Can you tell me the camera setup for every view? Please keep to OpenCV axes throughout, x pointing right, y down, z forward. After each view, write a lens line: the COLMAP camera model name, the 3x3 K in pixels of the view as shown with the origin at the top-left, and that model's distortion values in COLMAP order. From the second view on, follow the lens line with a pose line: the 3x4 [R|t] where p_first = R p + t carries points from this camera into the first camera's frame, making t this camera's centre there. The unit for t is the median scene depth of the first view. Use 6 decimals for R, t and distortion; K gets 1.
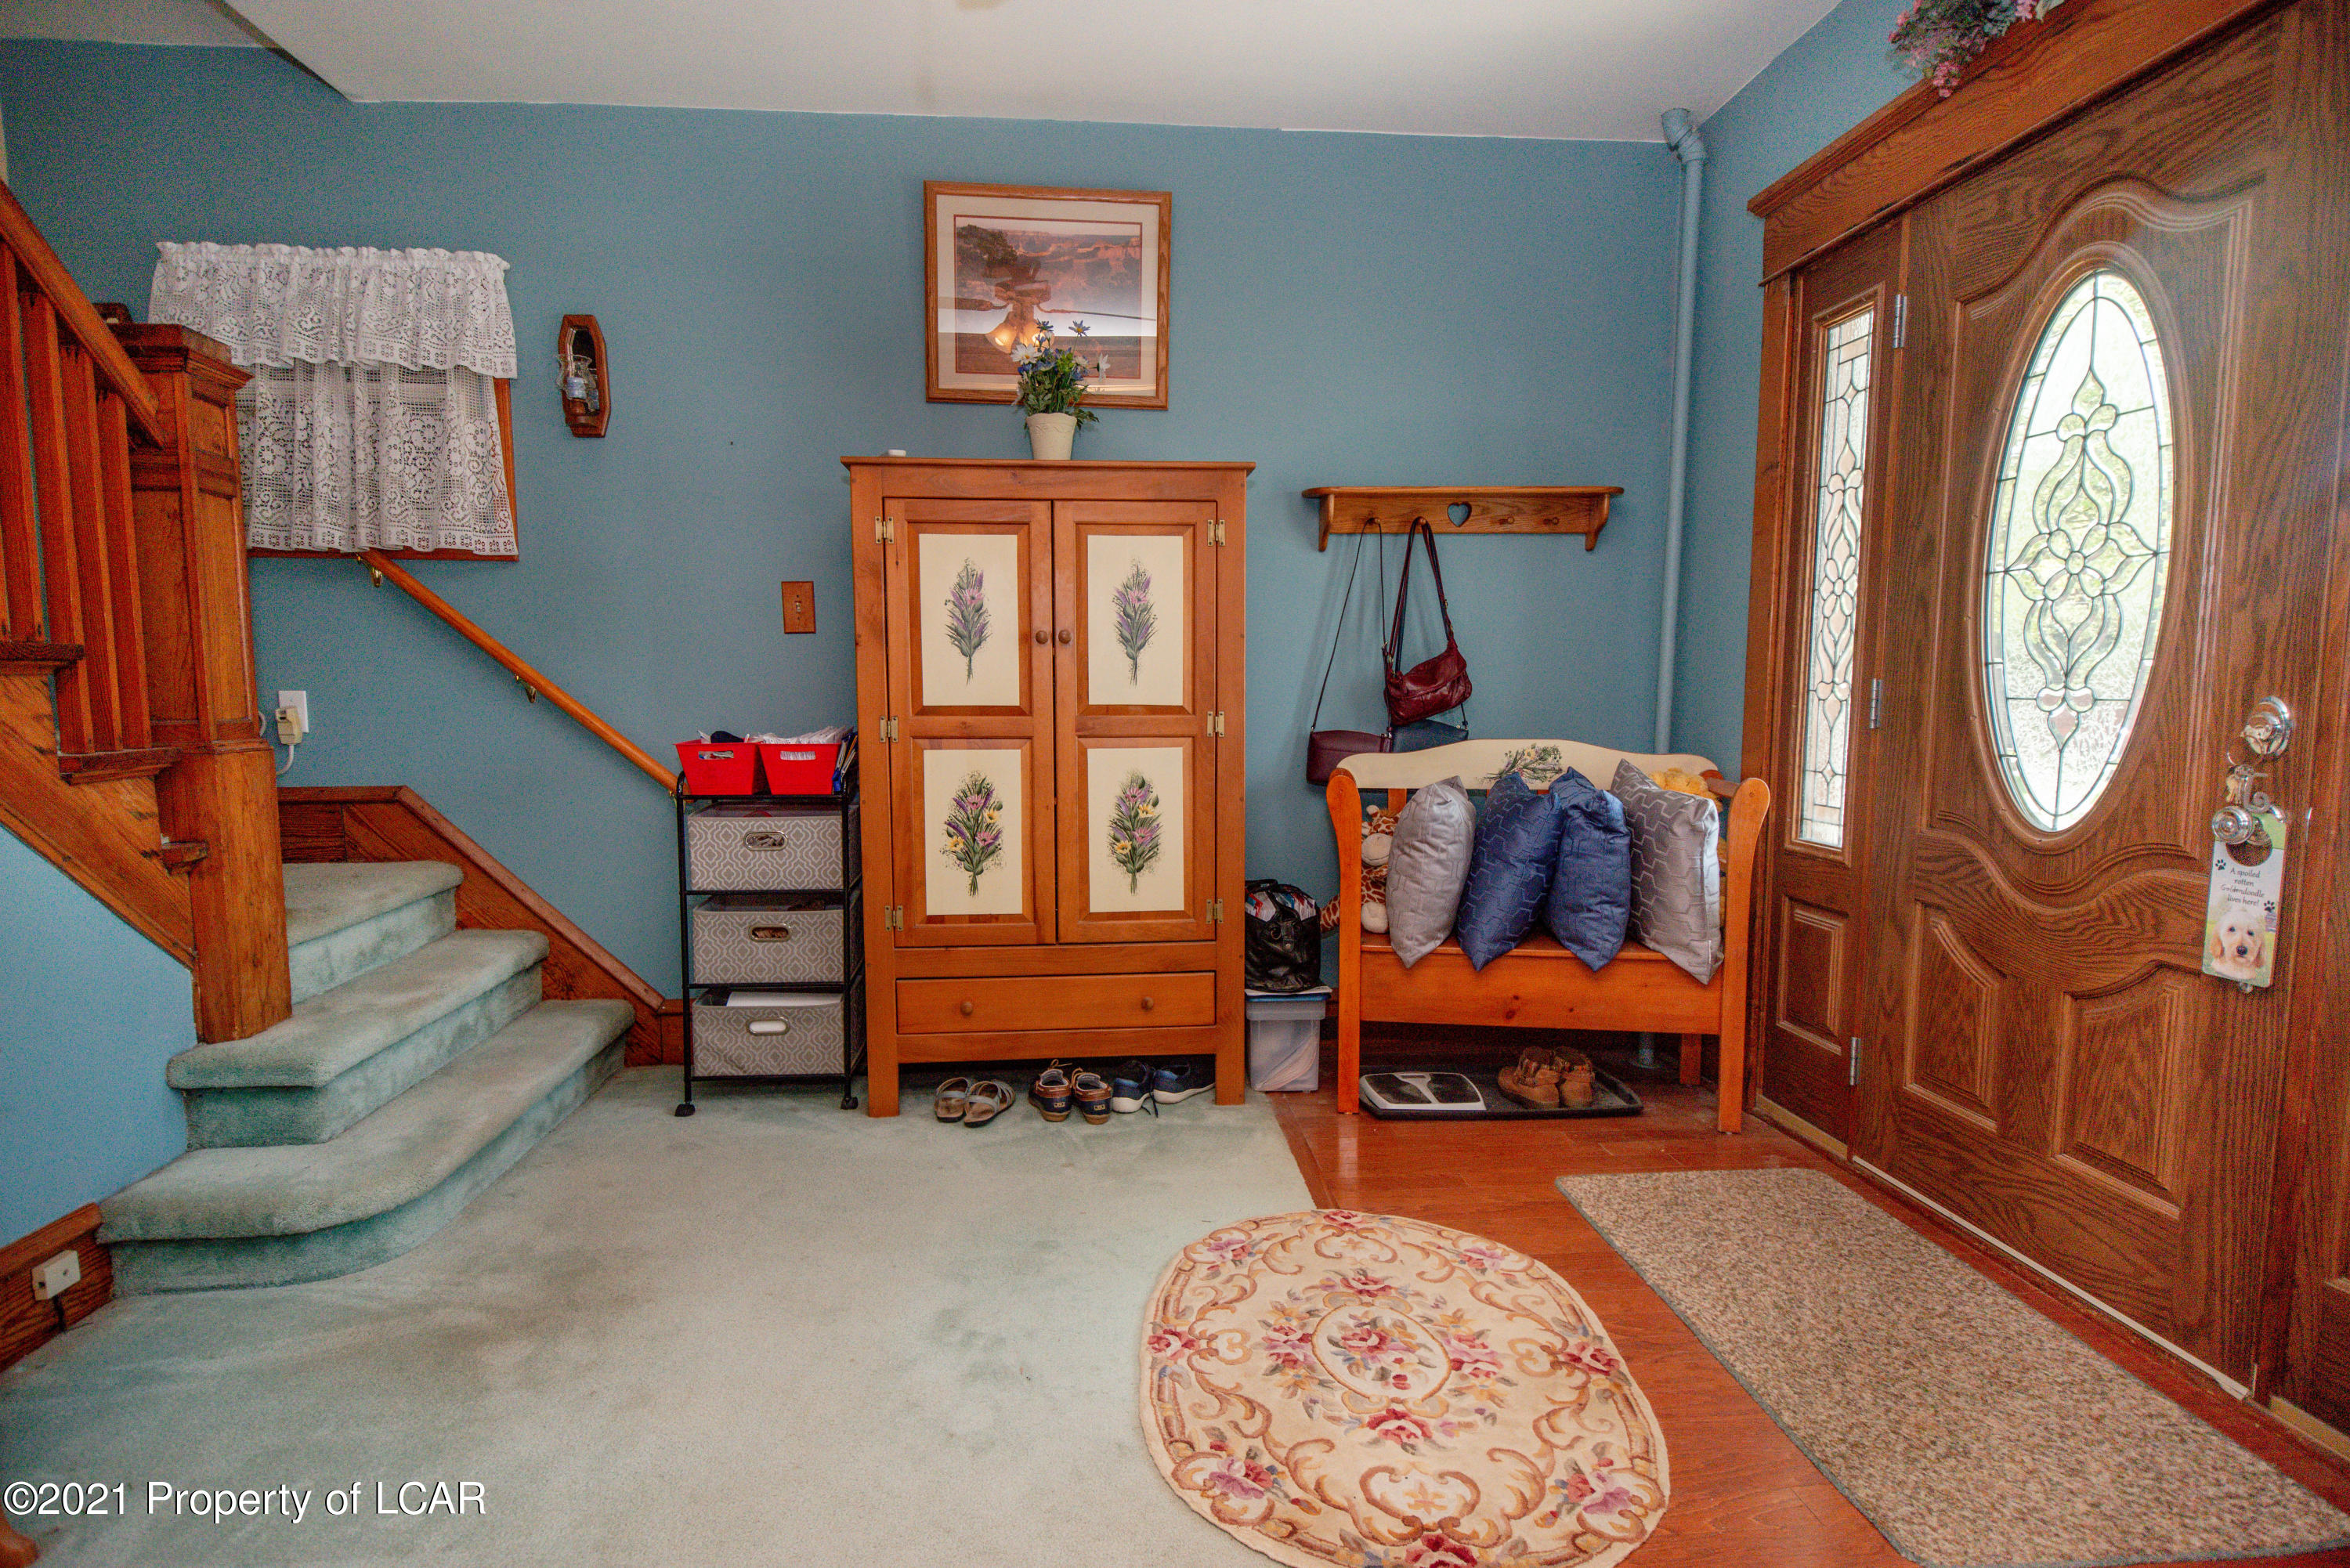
lens RADIAL K [[1215.4, 0, 1148.0], [0, 1215.4, 784.6], [0, 0, 1]] dist [0.014133, -0.010354]
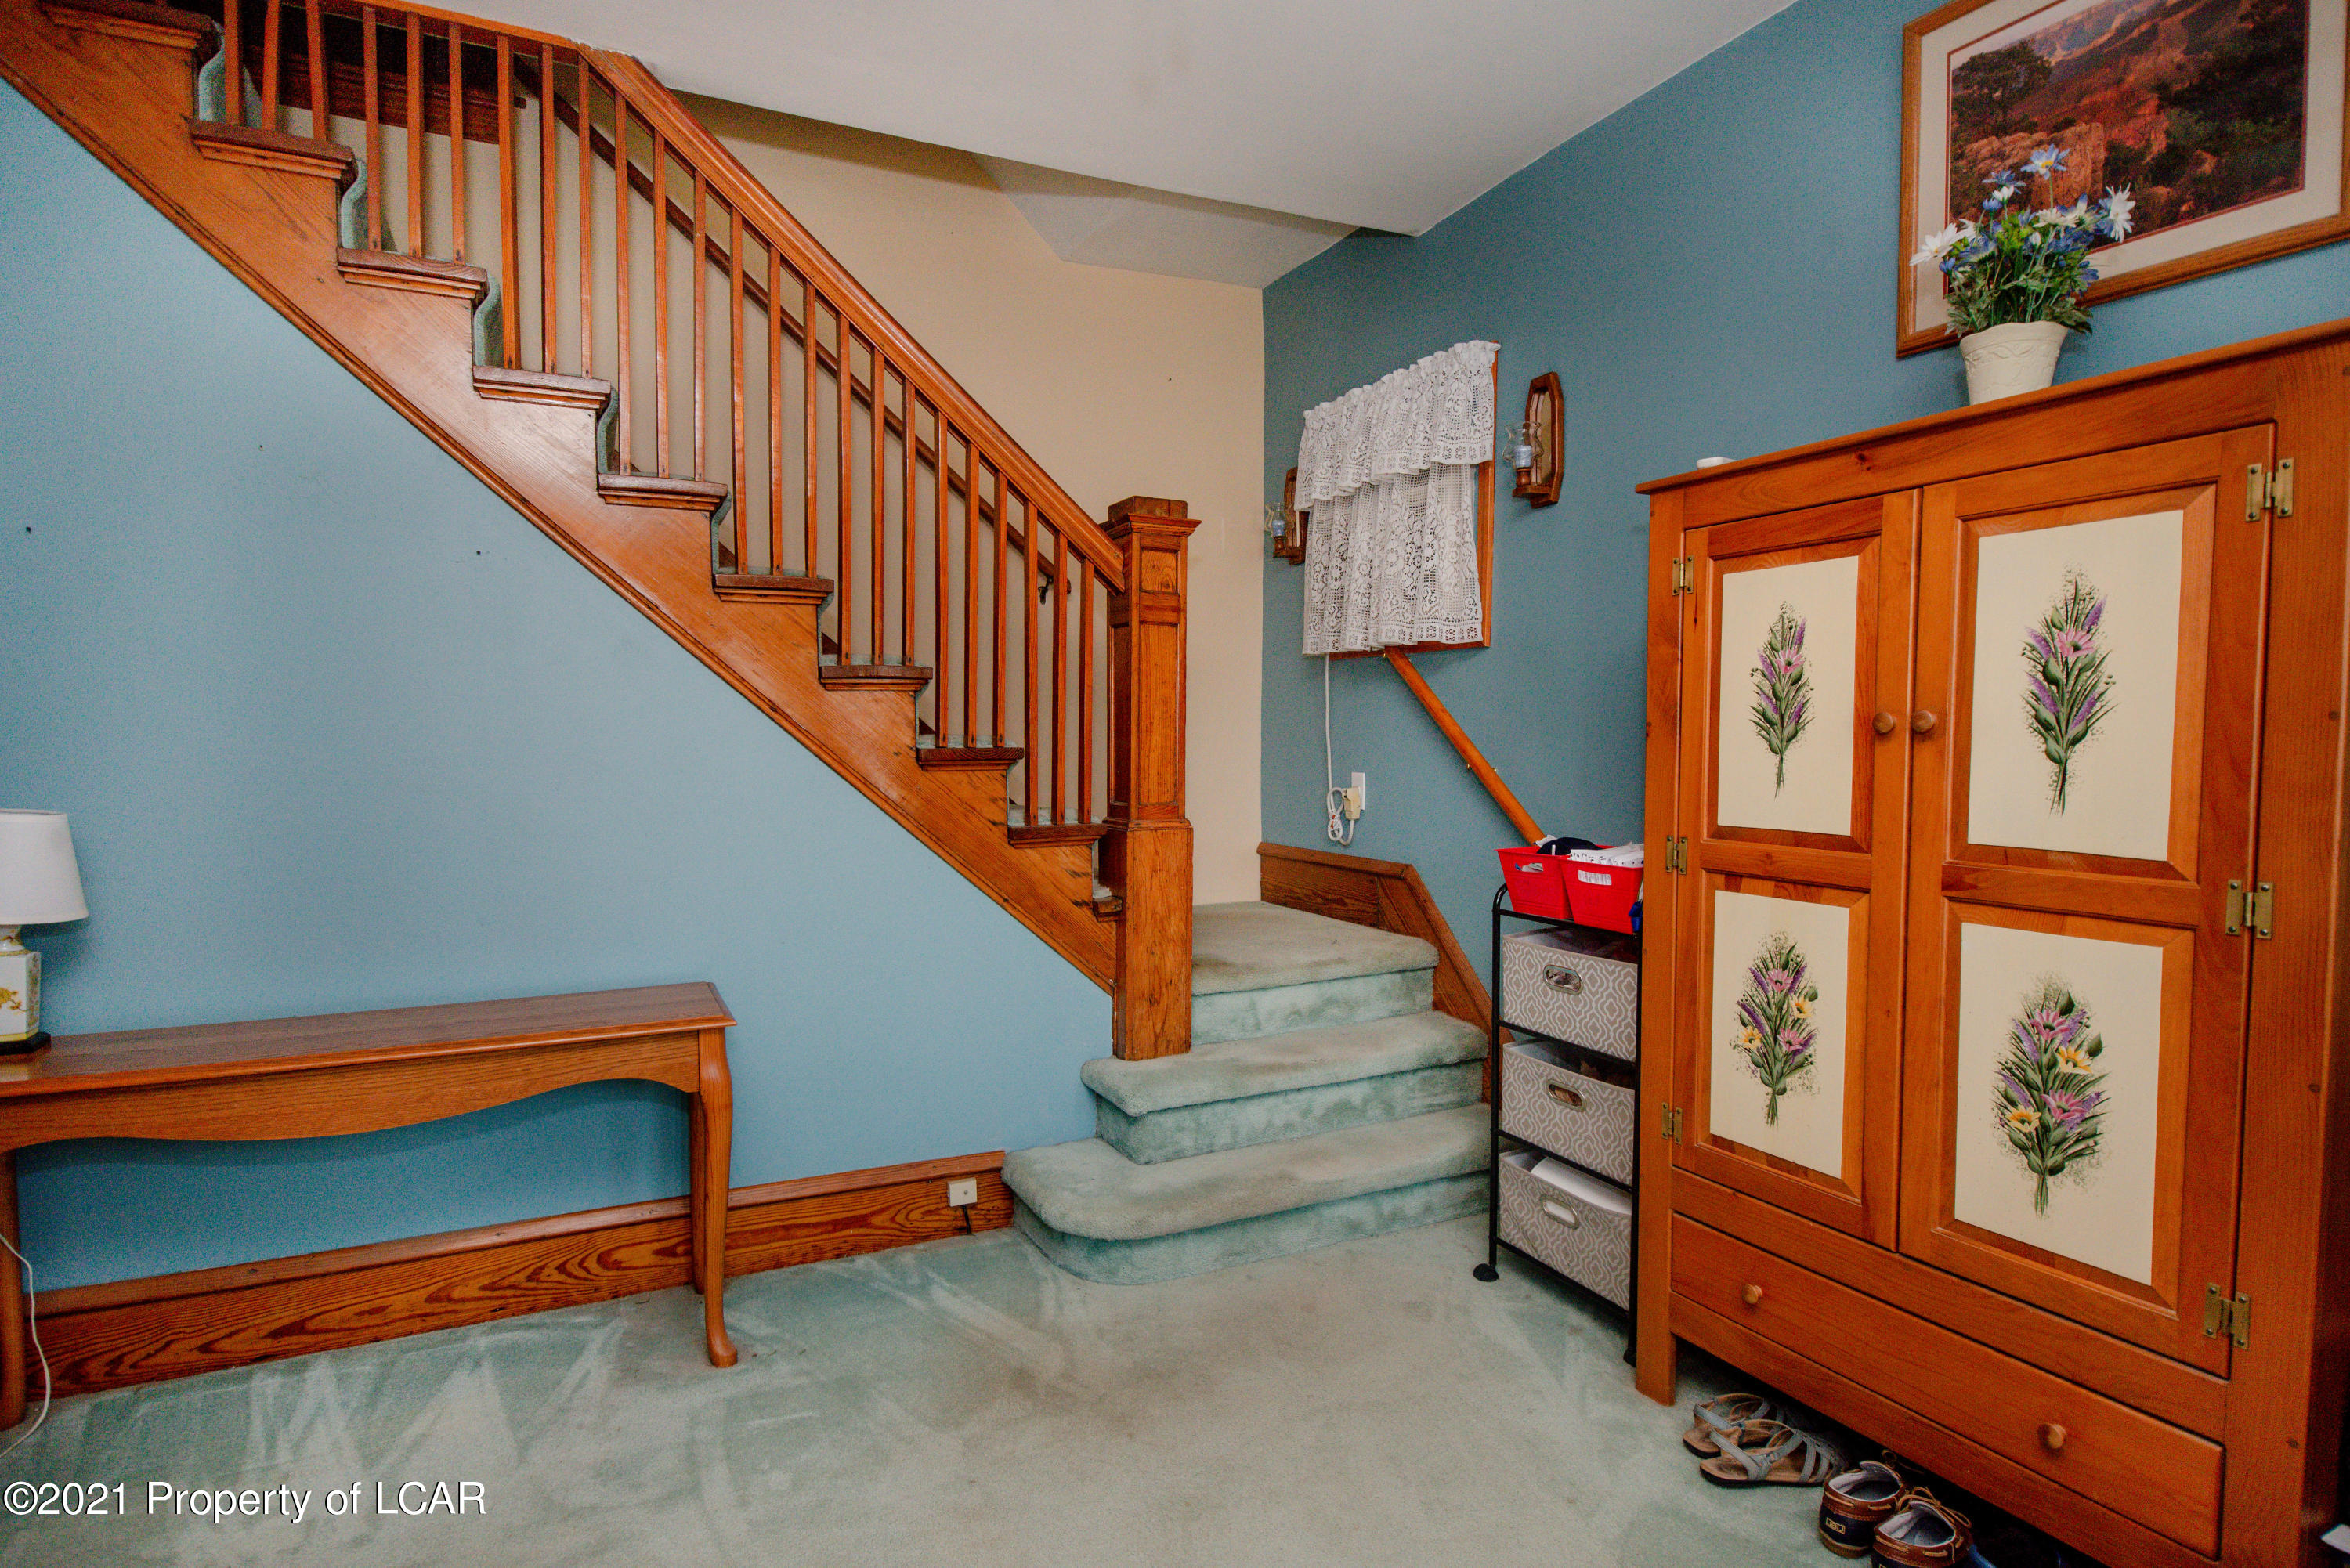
lens RADIAL K [[1215.4, 0, 1149.1], [0, 1215.4, 794.4], [0, 0, 1]] dist [0.014133, -0.010354]
pose [[0.361219, 0.044431, -0.931422, 0.330590], [-0.076136, 0.996934, 0.018030, -0.069495], [0.929368, 0.064402, 0.363494, 0.450571]]
